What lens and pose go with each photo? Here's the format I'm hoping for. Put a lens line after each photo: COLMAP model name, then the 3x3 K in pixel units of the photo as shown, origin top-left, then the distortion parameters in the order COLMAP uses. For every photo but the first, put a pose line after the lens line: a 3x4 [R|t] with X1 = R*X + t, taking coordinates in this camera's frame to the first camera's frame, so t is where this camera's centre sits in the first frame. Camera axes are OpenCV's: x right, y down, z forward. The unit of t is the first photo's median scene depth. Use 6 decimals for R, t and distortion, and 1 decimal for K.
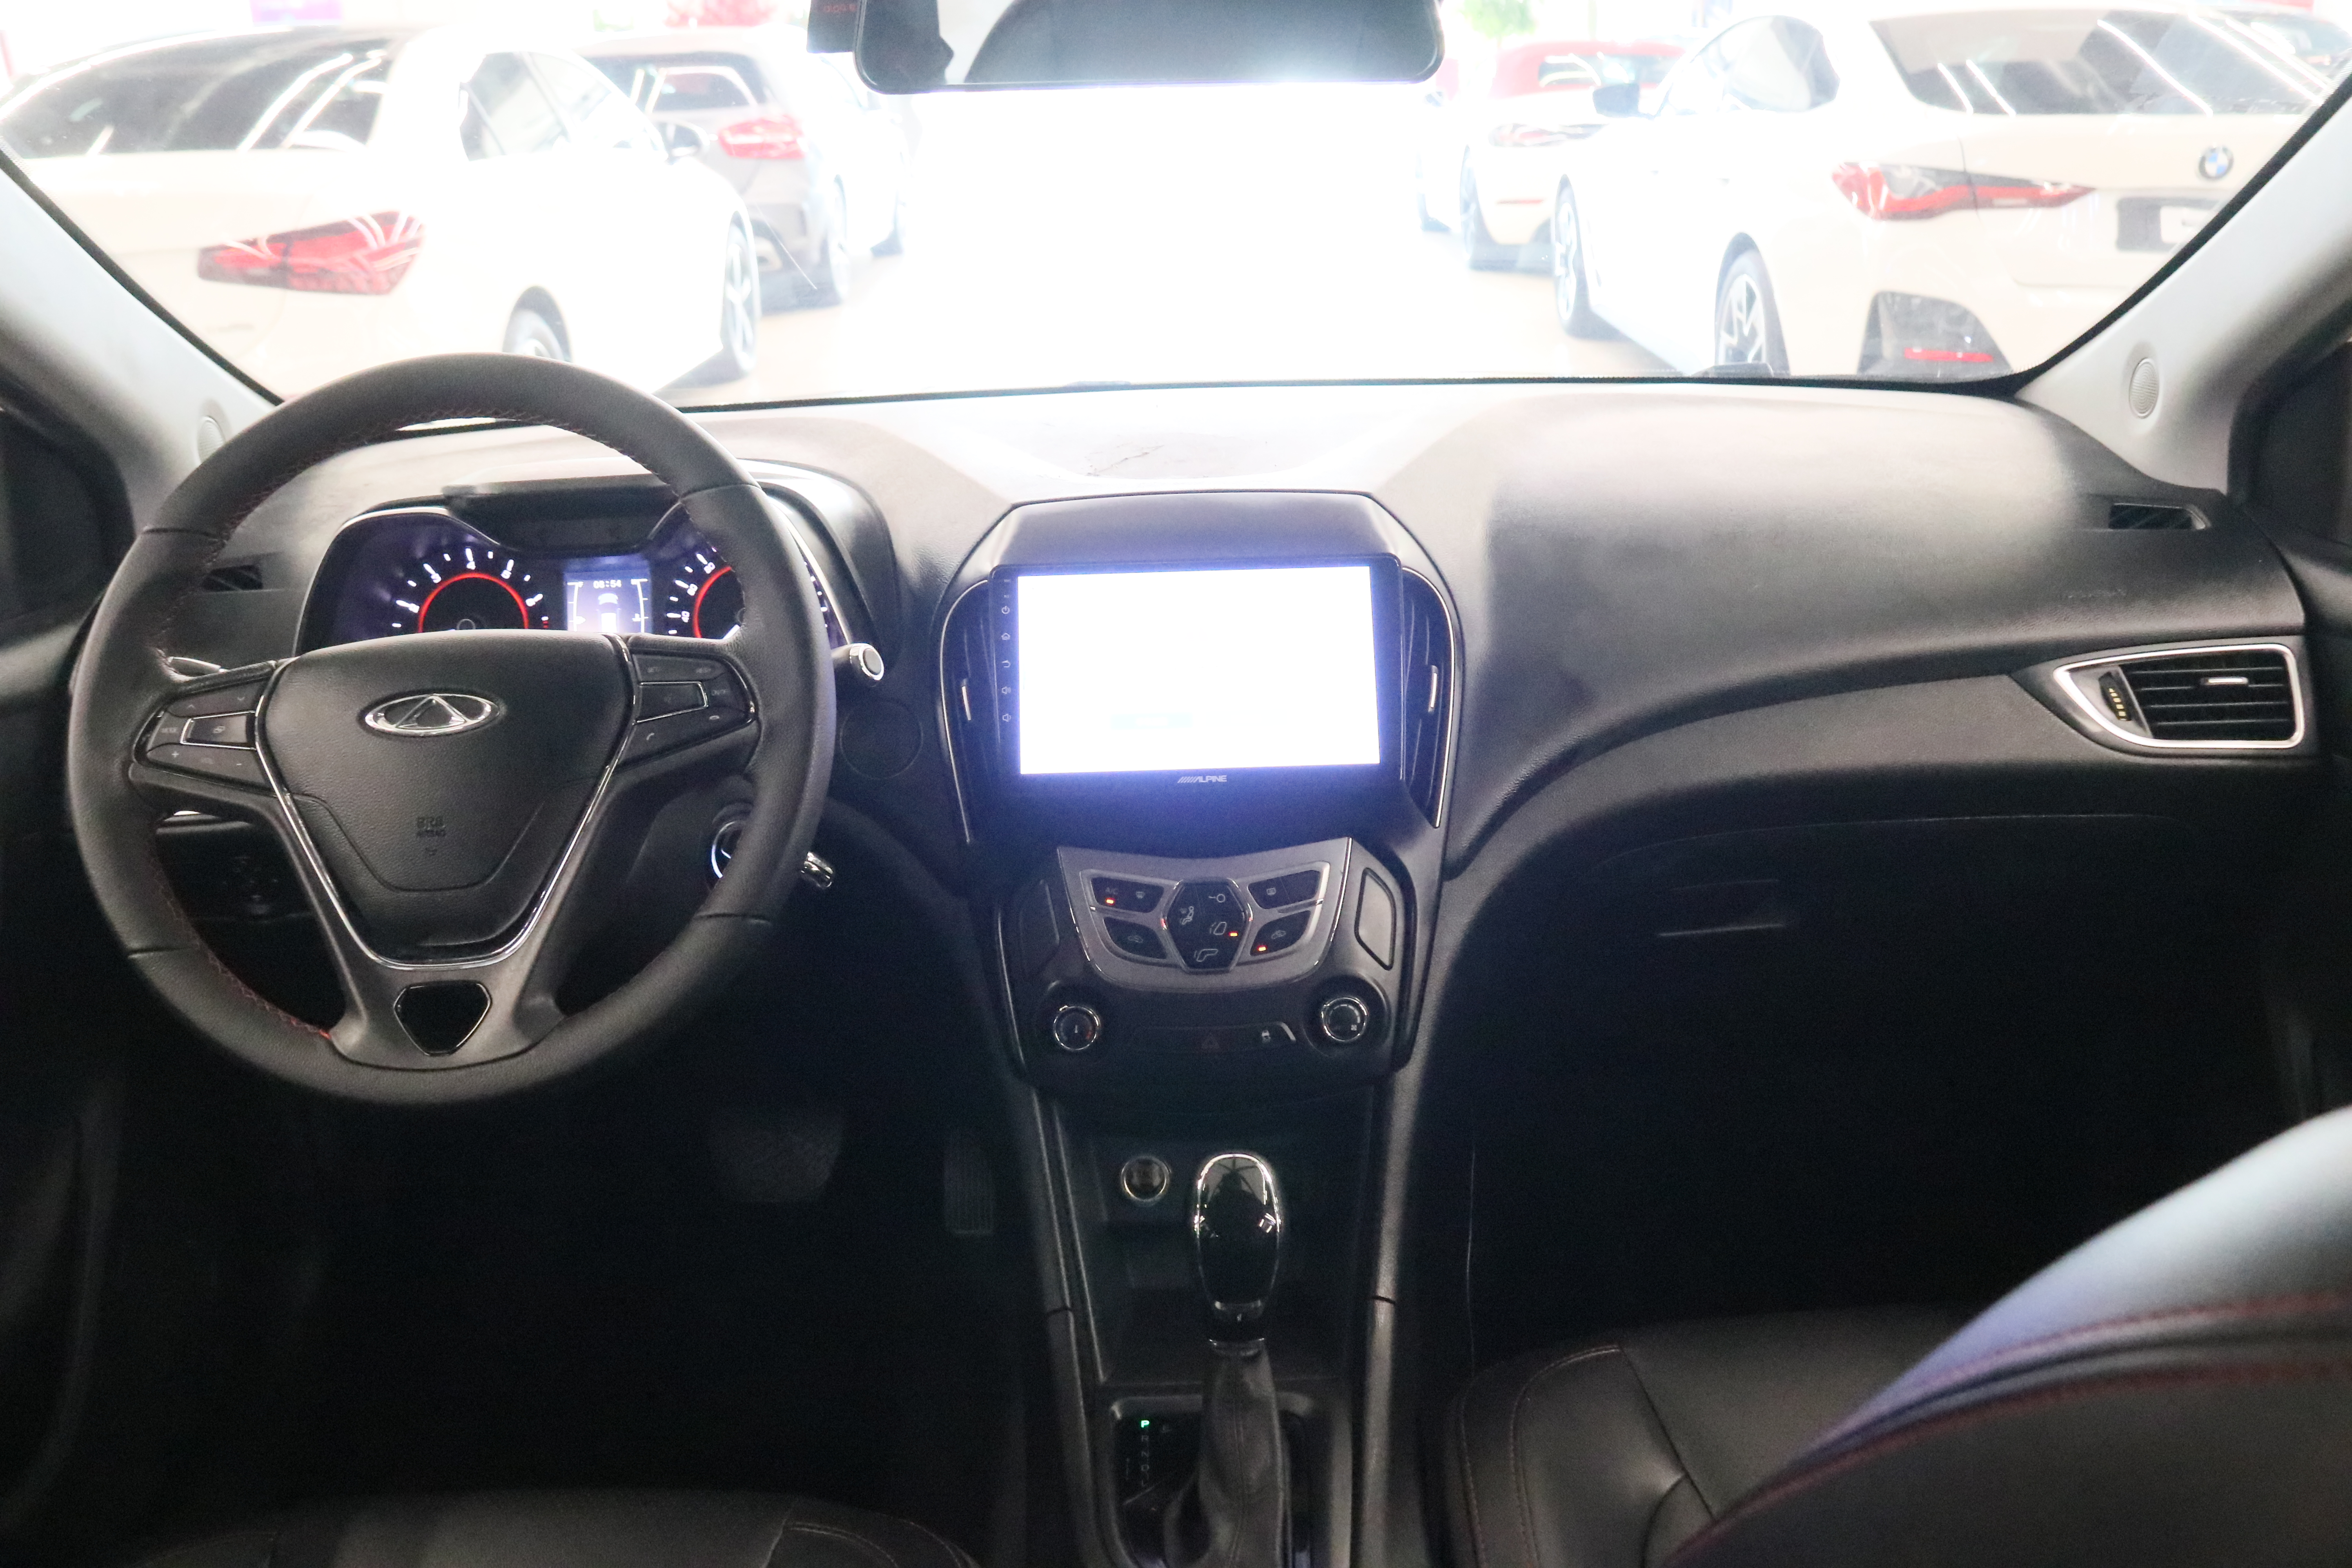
lens RADIAL K [[1942.0, 0, 1176.0], [0, 1942.0, 784.0], [0, 0, 1]] dist [-0.141971, 0.004479]
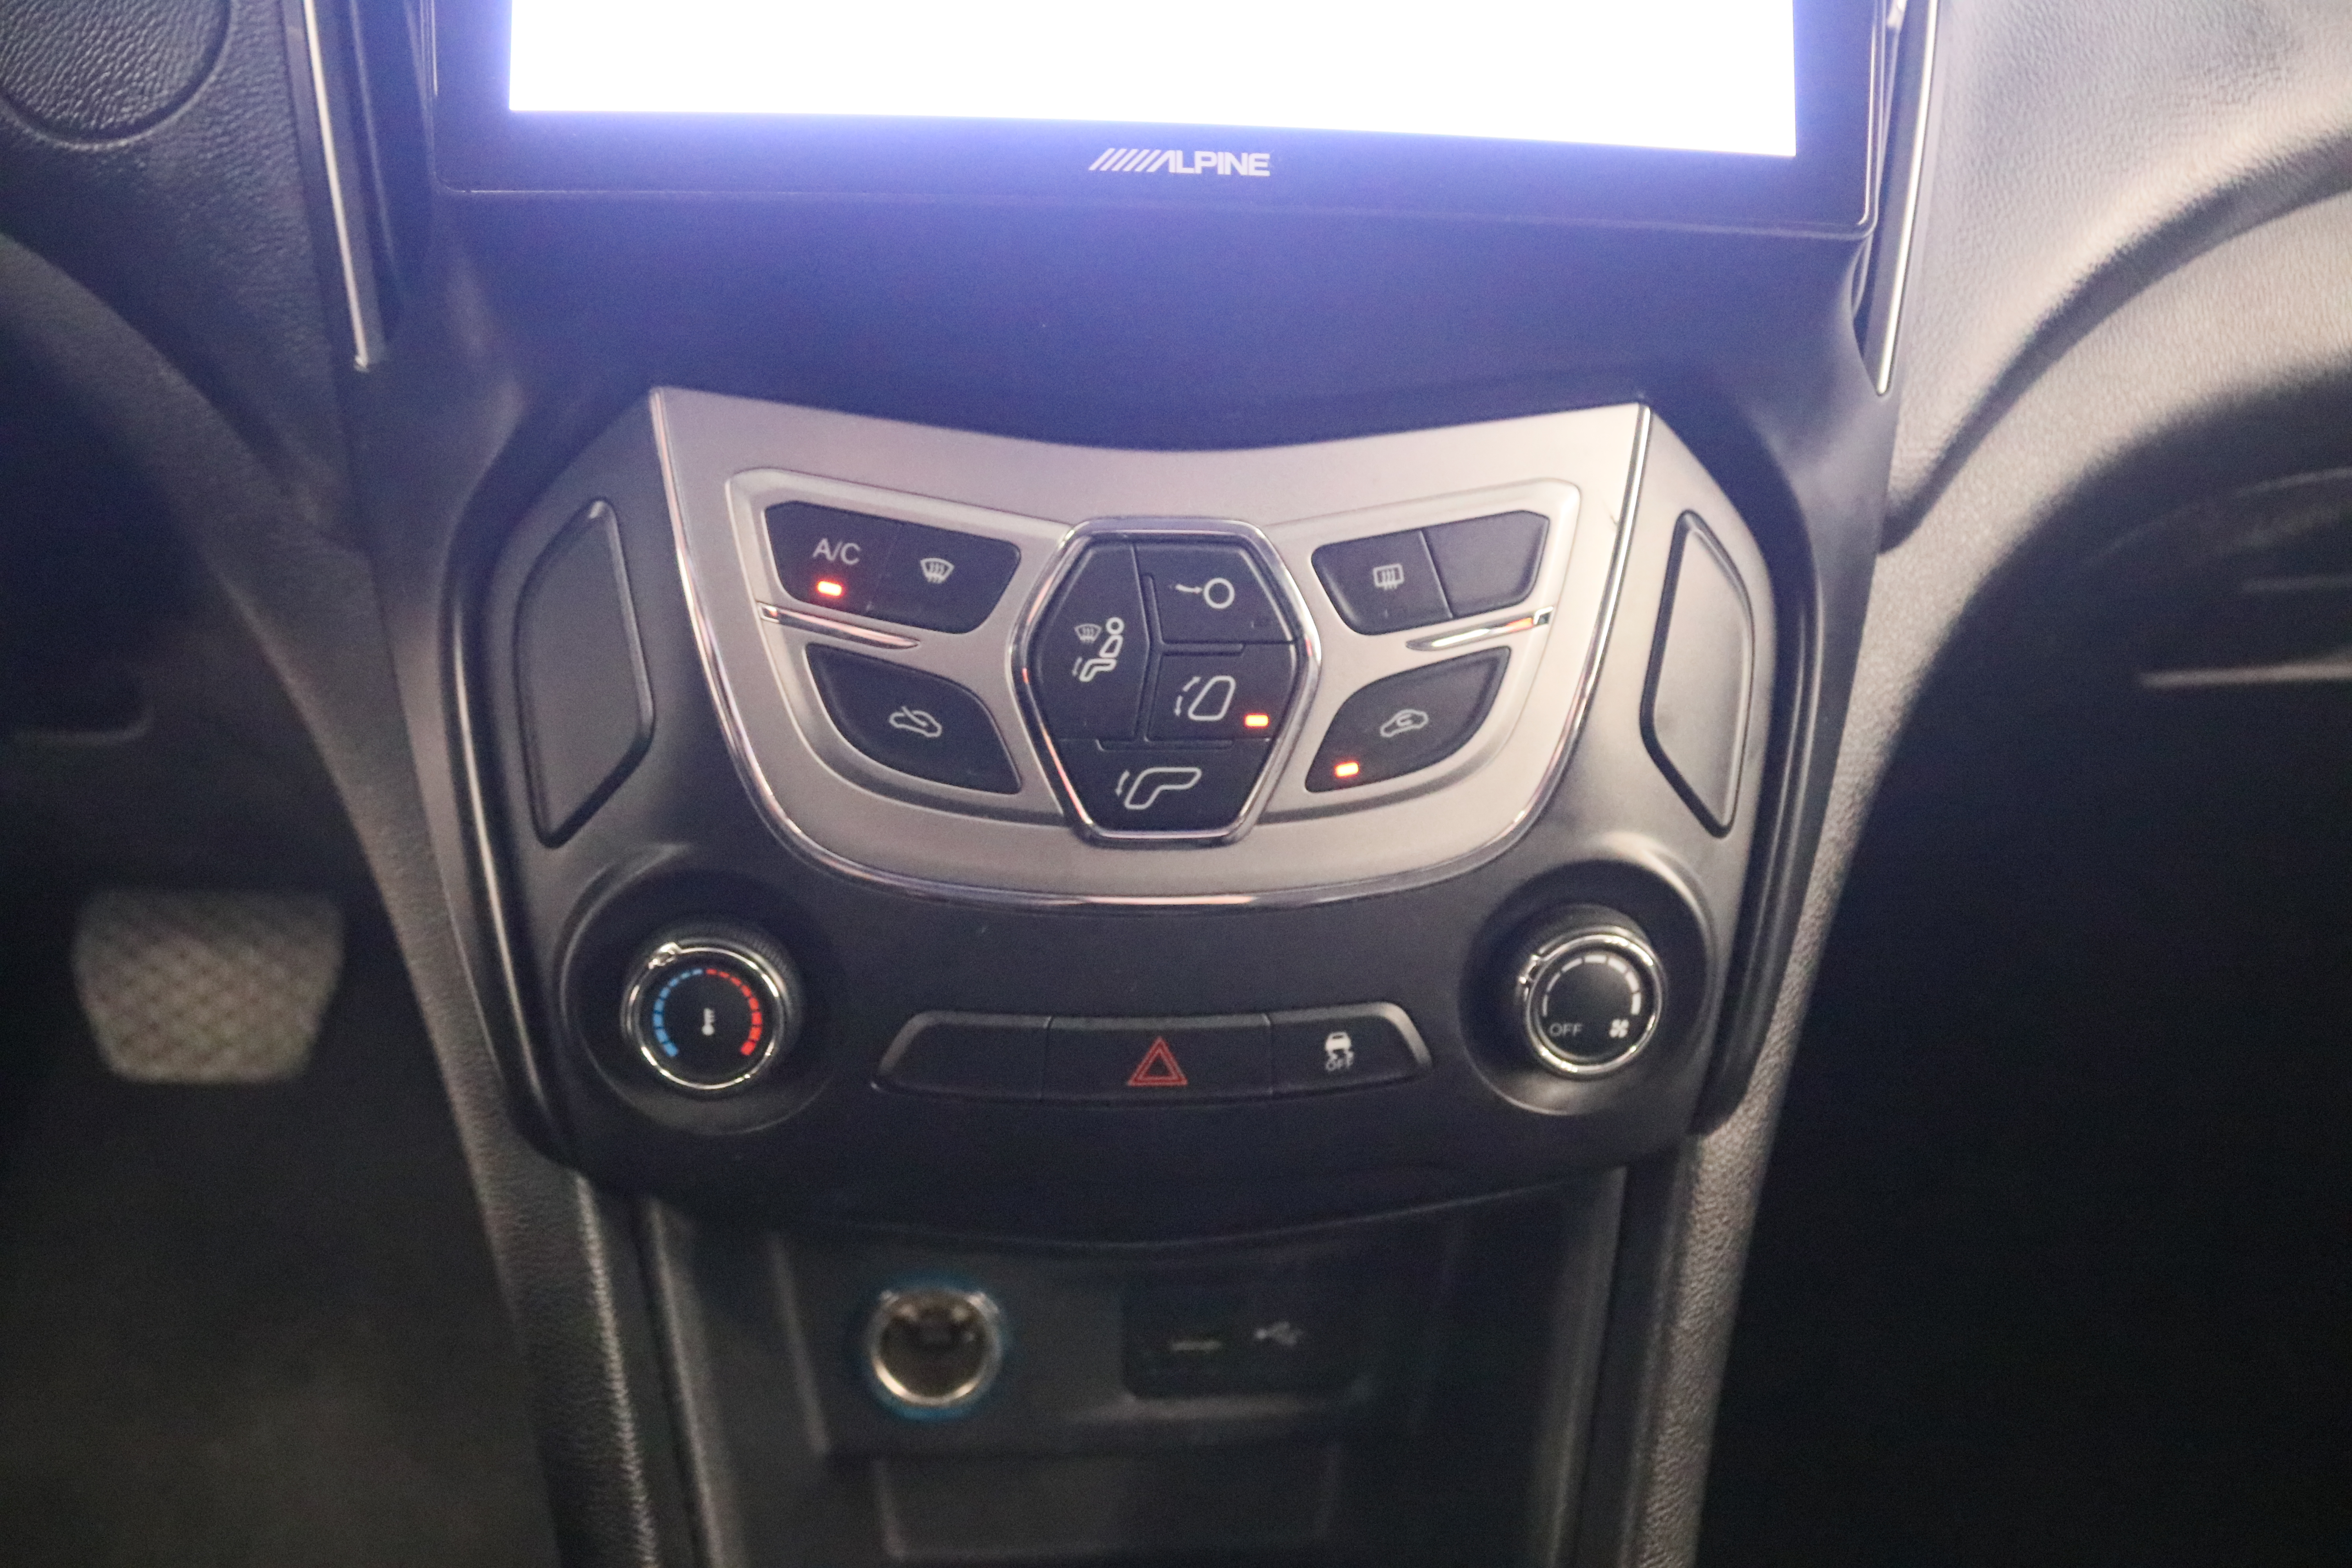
lens RADIAL K [[1875.3, 0, 1097.4], [0, 1875.3, 787.9], [0, 0, 1]] dist [-0.127349, -0.000102]
pose [[0.986454, 0.014438, 0.163404, -0.039563], [-0.052845, 0.970985, 0.233227, 0.023012], [-0.155295, -0.238703, 0.958595, 0.727953]]
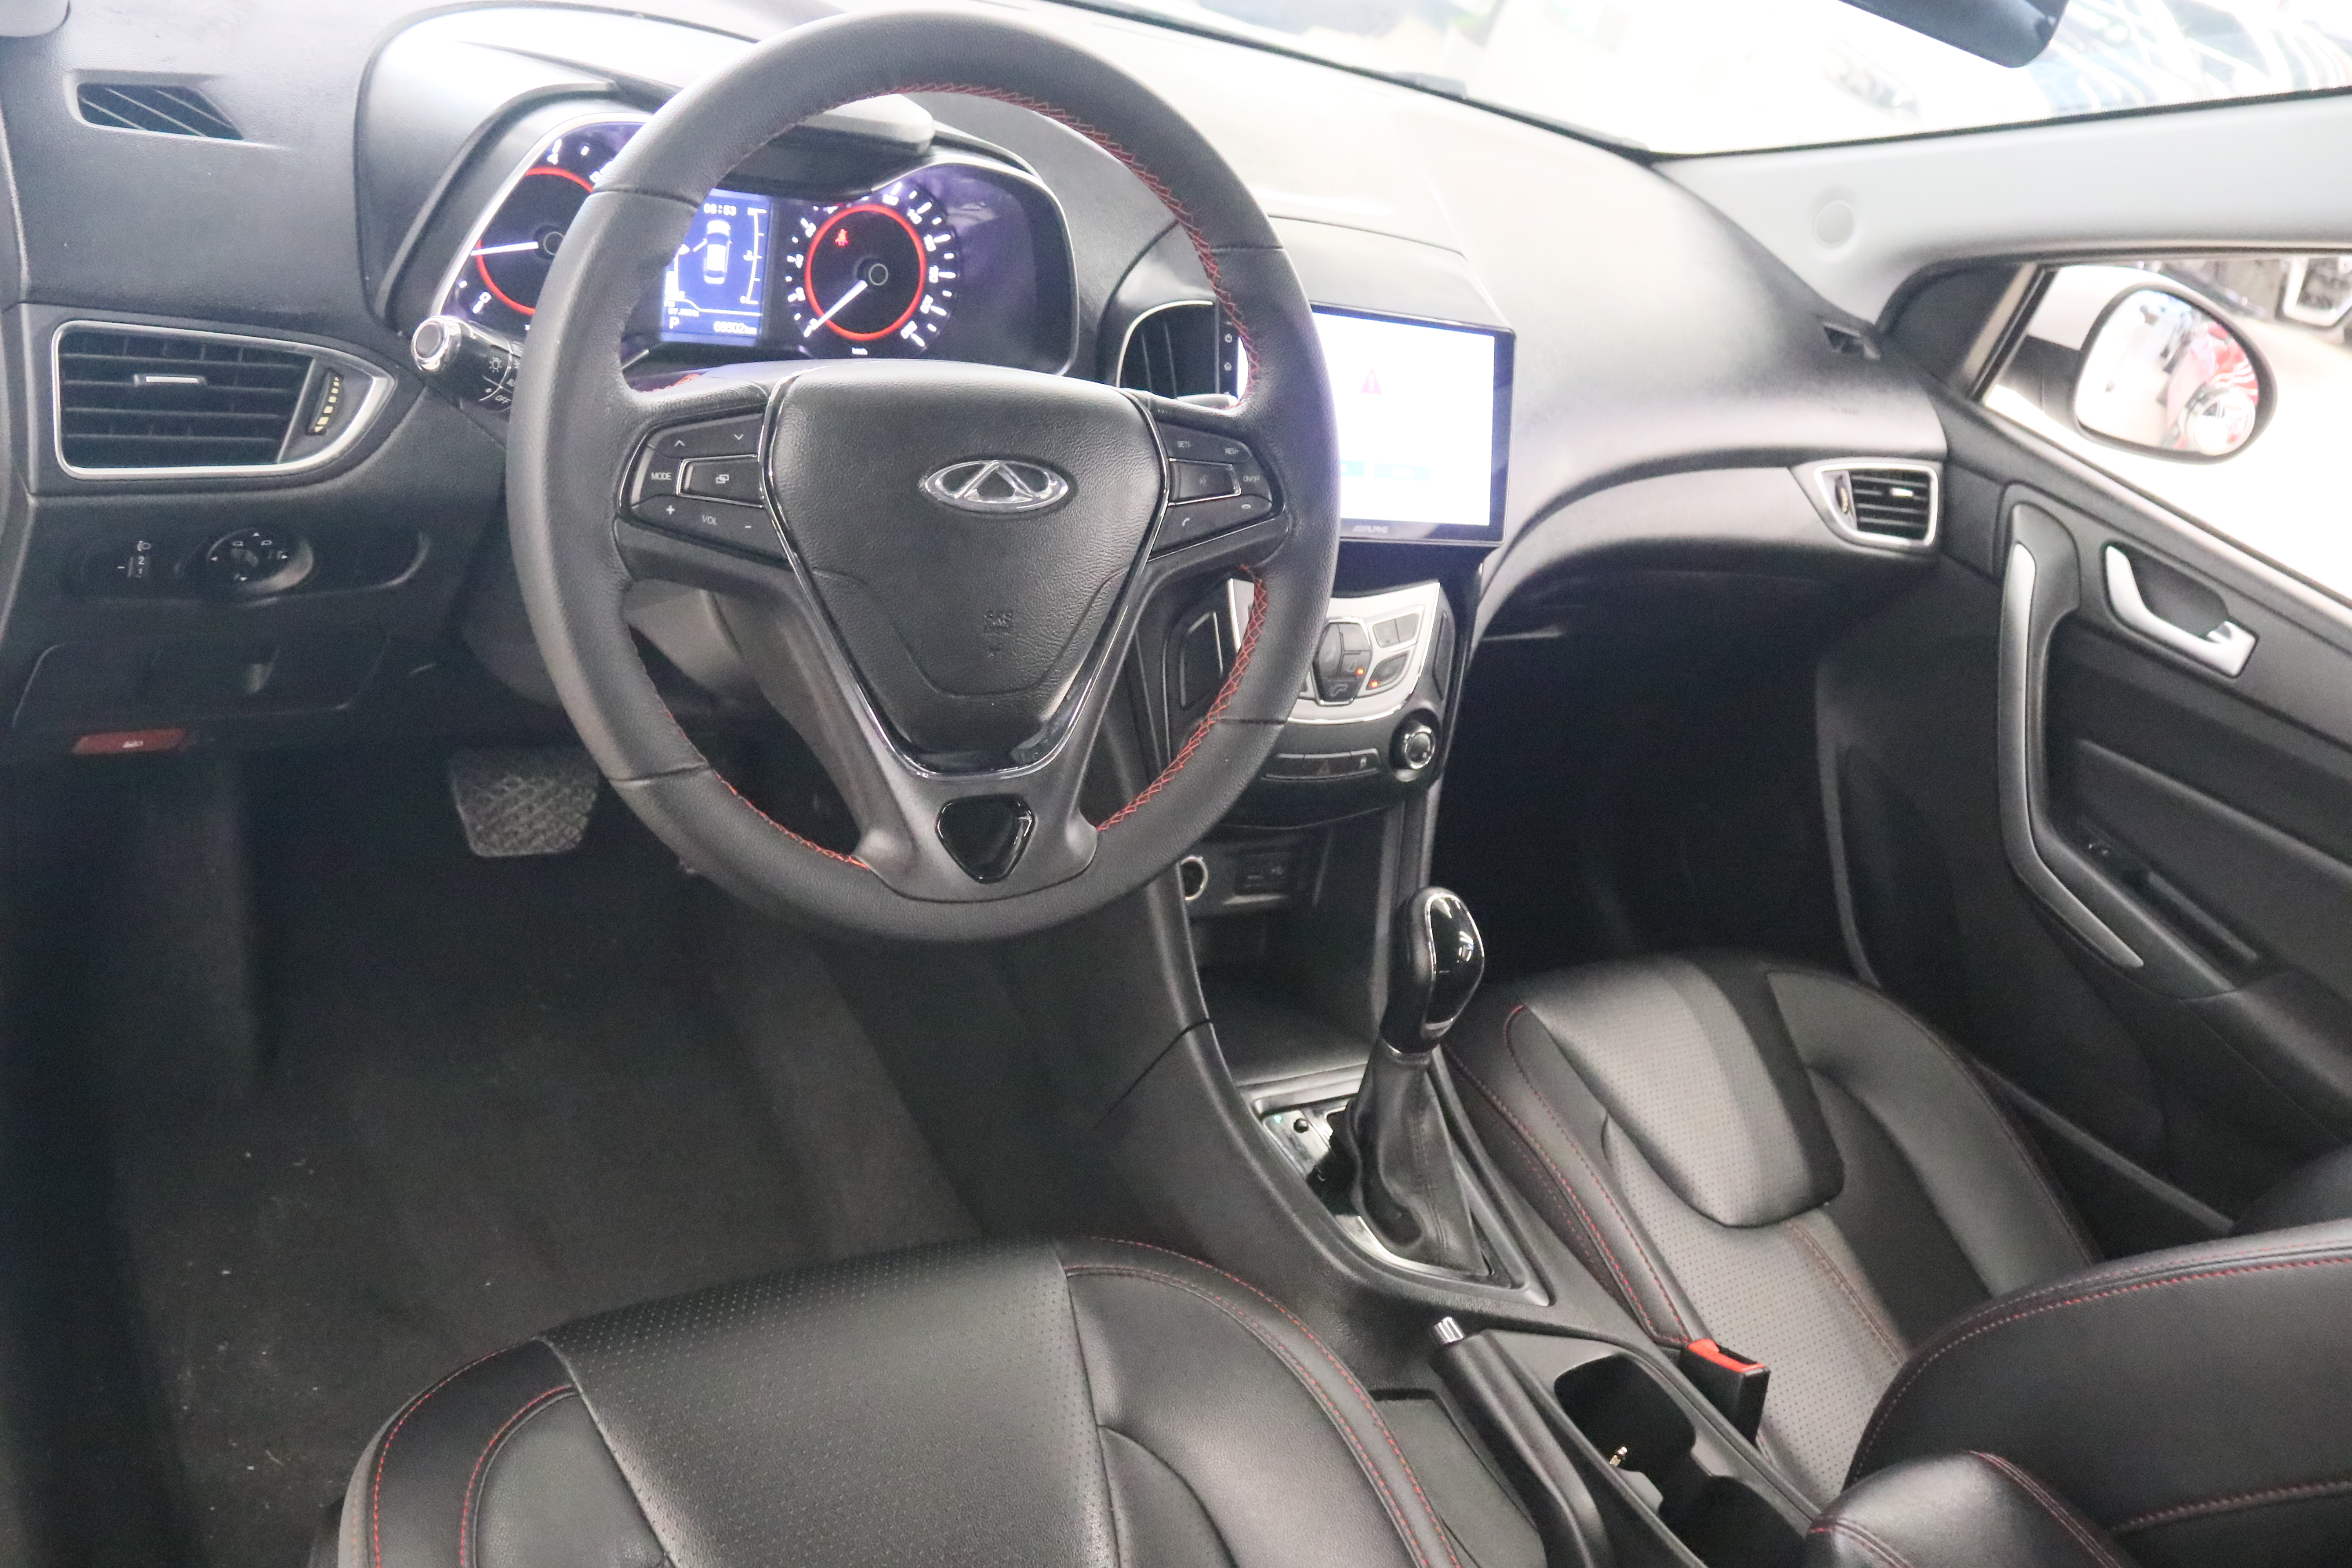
lens RADIAL K [[1942.0, 0, 1176.0], [0, 1942.0, 784.0], [0, 0, 1]] dist [-0.141971, 0.004479]
pose [[0.794870, -0.022586, 0.606360, -0.698703], [-0.157912, 0.957173, 0.242658, -0.106650], [-0.585872, -0.288633, 0.757261, 0.225839]]
